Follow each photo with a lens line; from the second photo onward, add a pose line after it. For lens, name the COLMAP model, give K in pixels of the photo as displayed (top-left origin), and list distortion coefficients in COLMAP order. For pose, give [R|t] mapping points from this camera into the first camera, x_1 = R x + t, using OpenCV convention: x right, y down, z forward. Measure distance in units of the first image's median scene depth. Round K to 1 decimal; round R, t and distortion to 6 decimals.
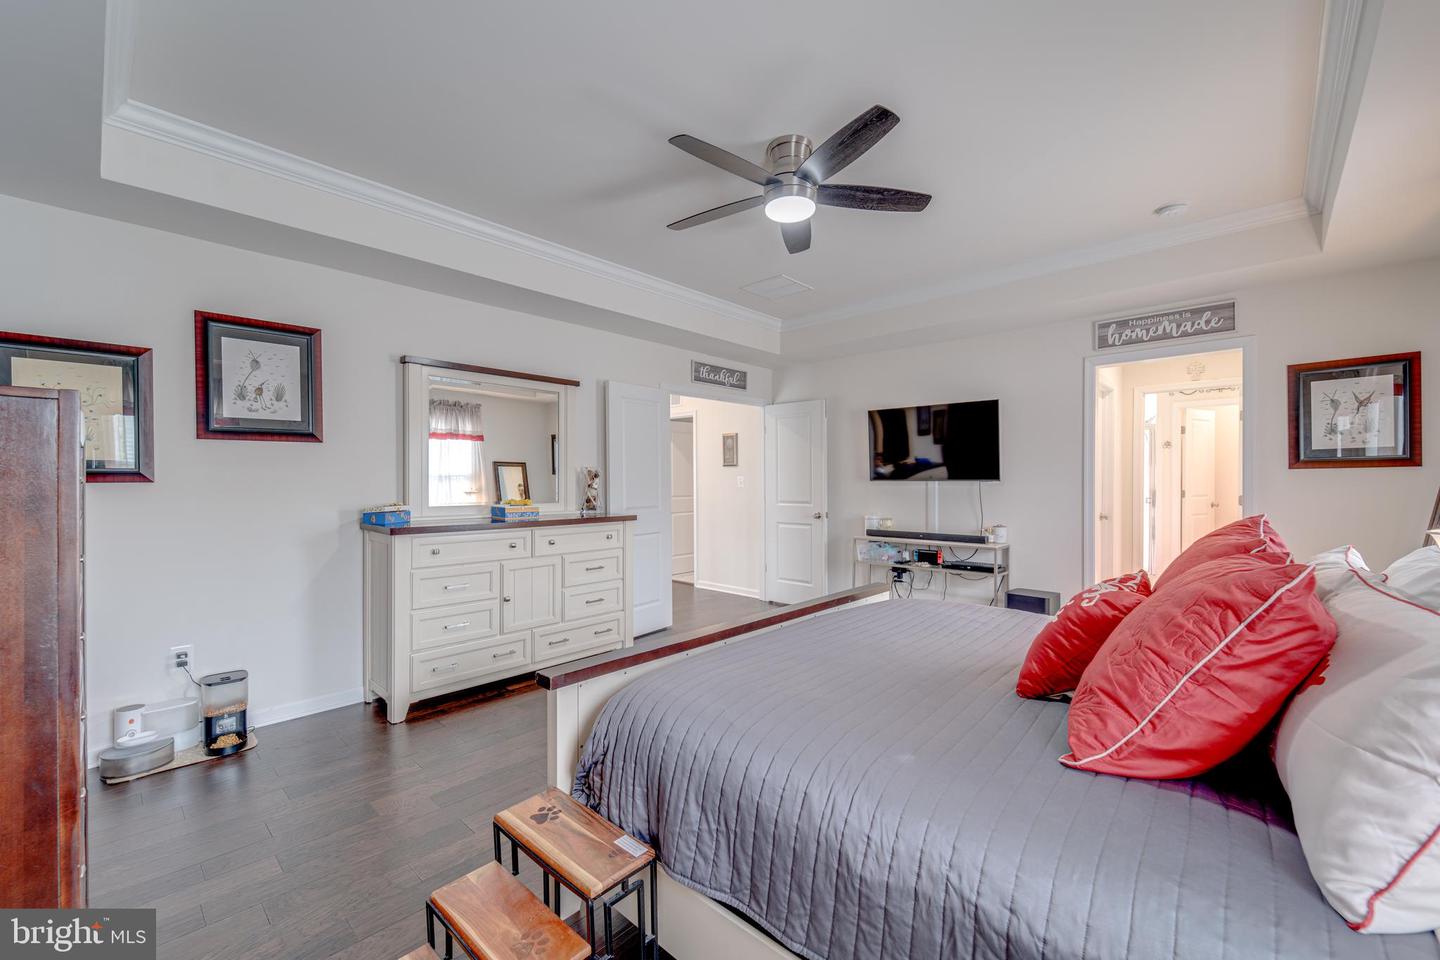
lens RADIAL K [[575.1, 0, 730.3], [0, 575.1, 482.0], [0, 0, 1]] dist [0.005781, -0.002475]
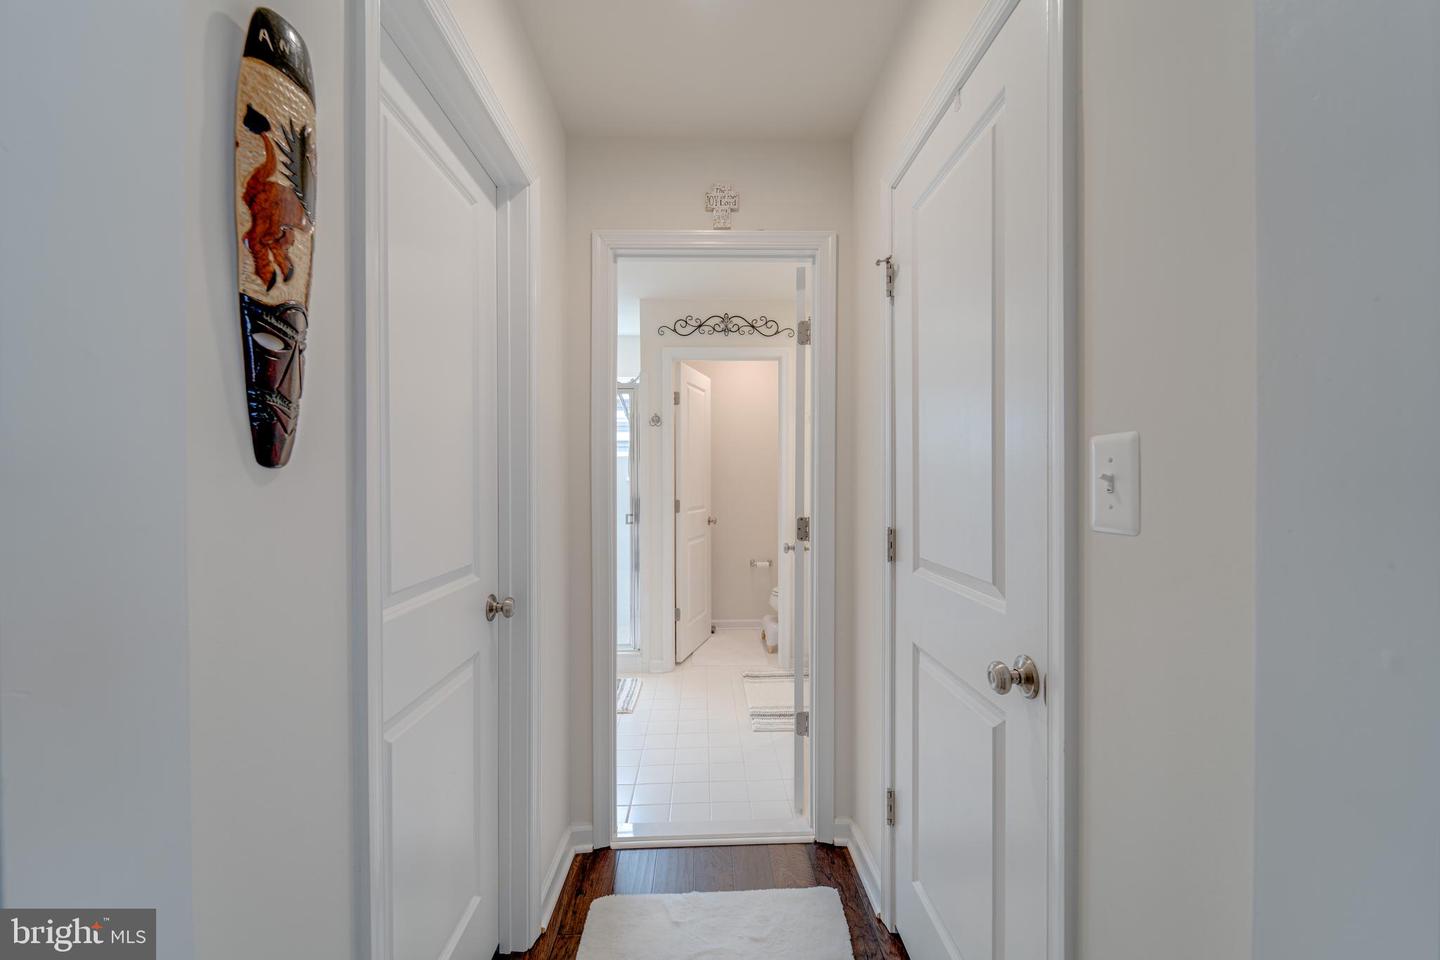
lens RADIAL K [[575.1, 0, 722.3], [0, 575.1, 482.3], [0, 0, 1]] dist [0.005781, -0.002475]
pose [[0.714865, 0.003624, 0.699253, 0.567675], [0.000024, 0.999986, -0.005207, -0.000815], [-0.699263, 0.003739, 0.714855, 0.761644]]
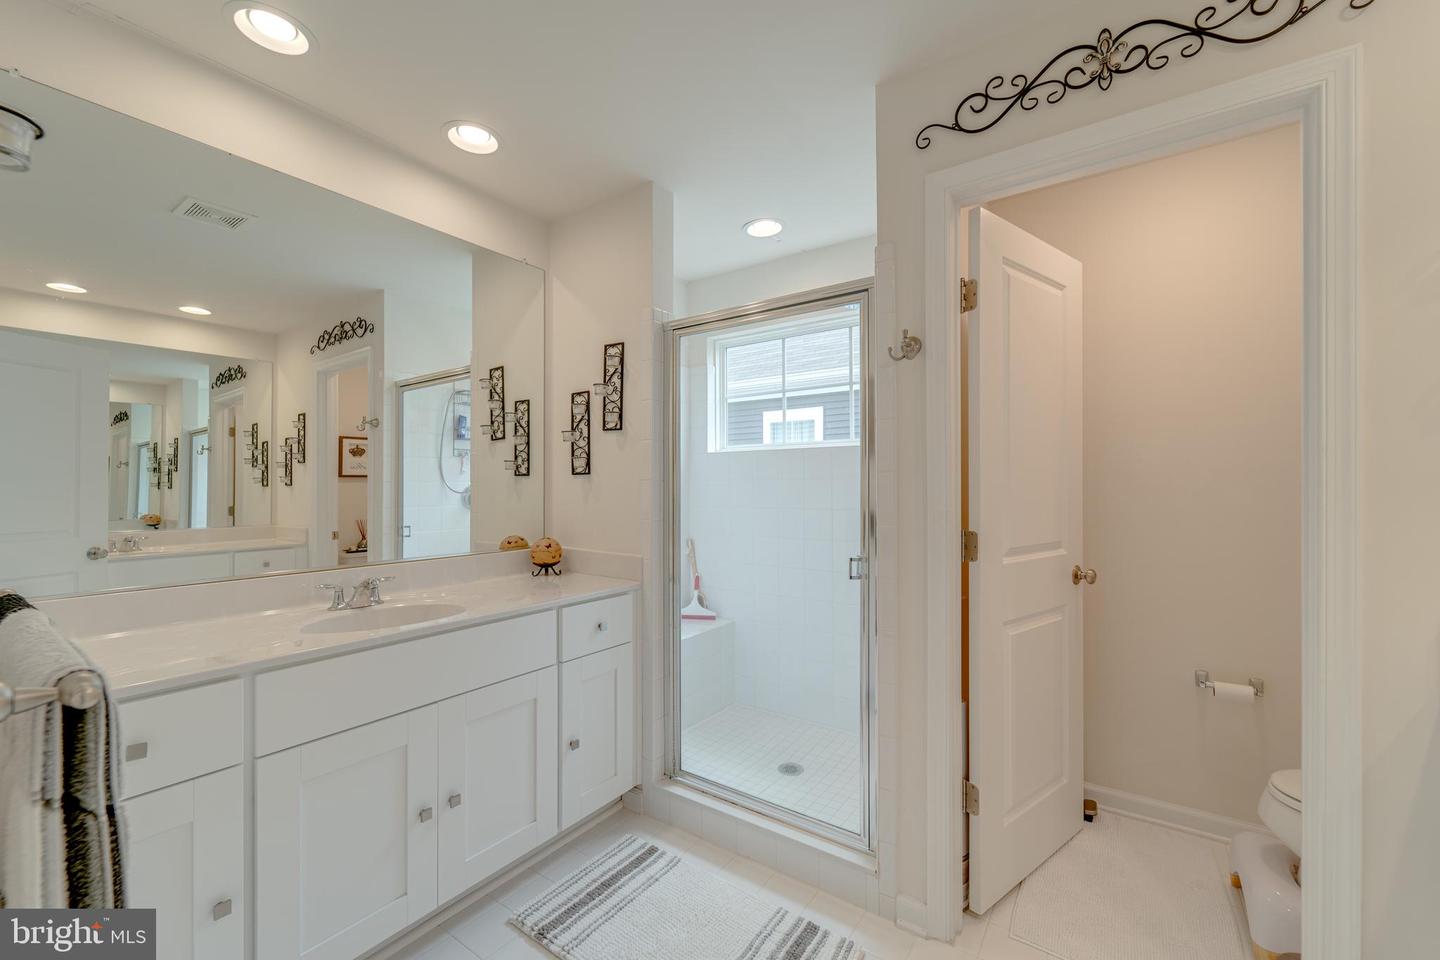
lens RADIAL K [[575.1, 0, 718.5], [0, 575.1, 485.3], [0, 0, 1]] dist [0.005781, -0.002475]
pose [[0.992184, 0.006409, 0.124617, 0.897706], [-0.005301, 0.999943, -0.009220, -0.003931], [-0.124669, 0.008487, 0.992162, 1.062045]]
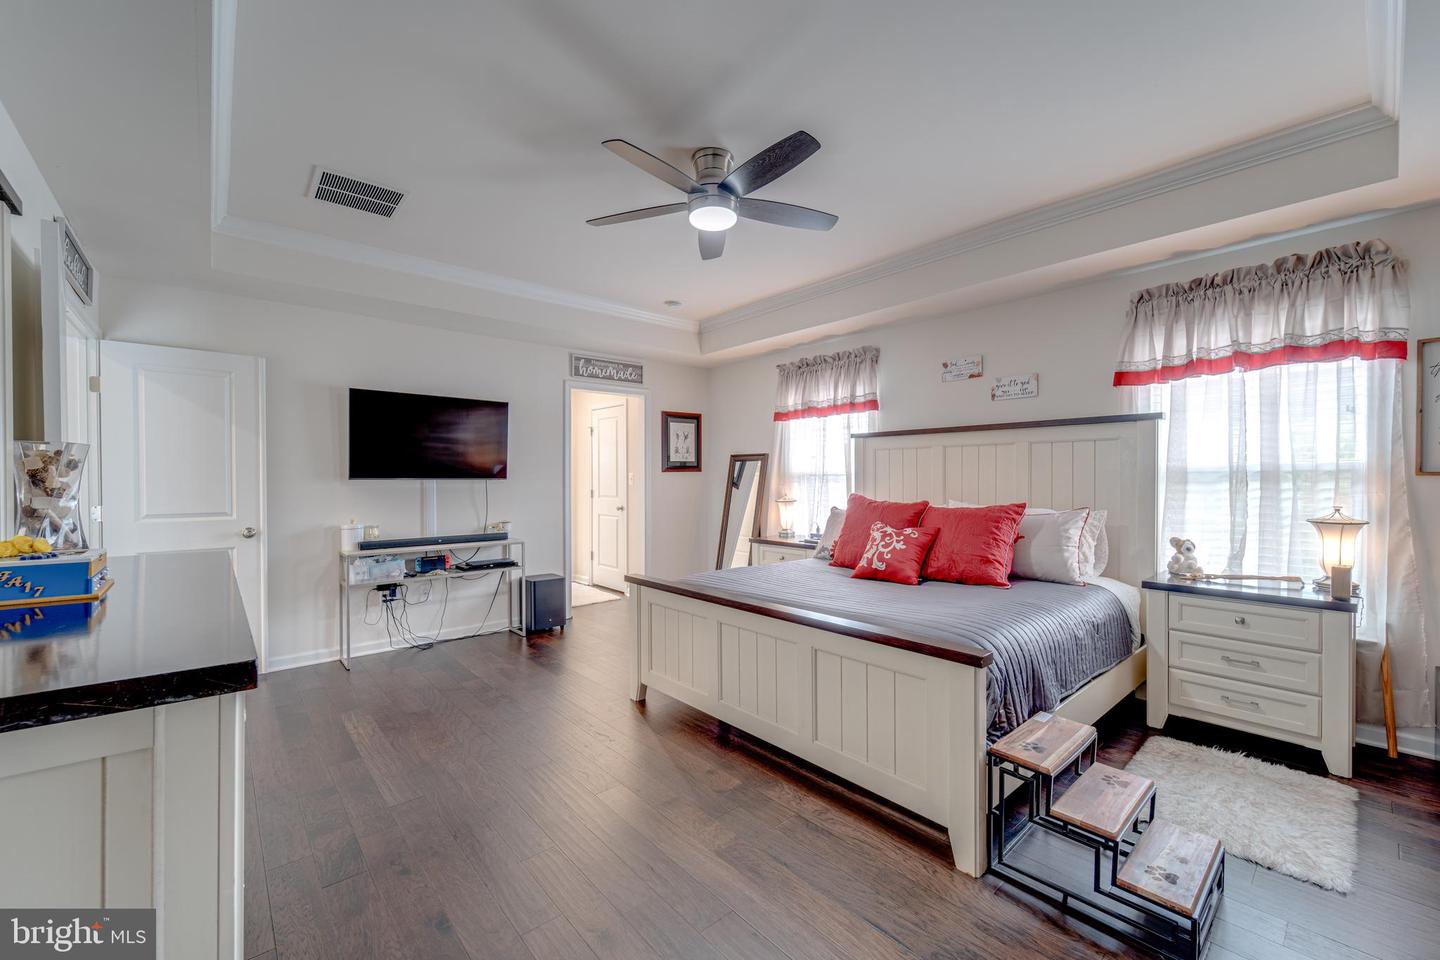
lens RADIAL K [[575.1, 0, 719.6], [0, 575.1, 479.6], [0, 0, 1]] dist [0.005781, -0.002475]
pose [[0.109779, 0.000362, 0.993956, -0.504390], [0.005030, 0.999987, -0.000920, 0.001634], [-0.993943, 0.005101, 0.109775, 0.461712]]
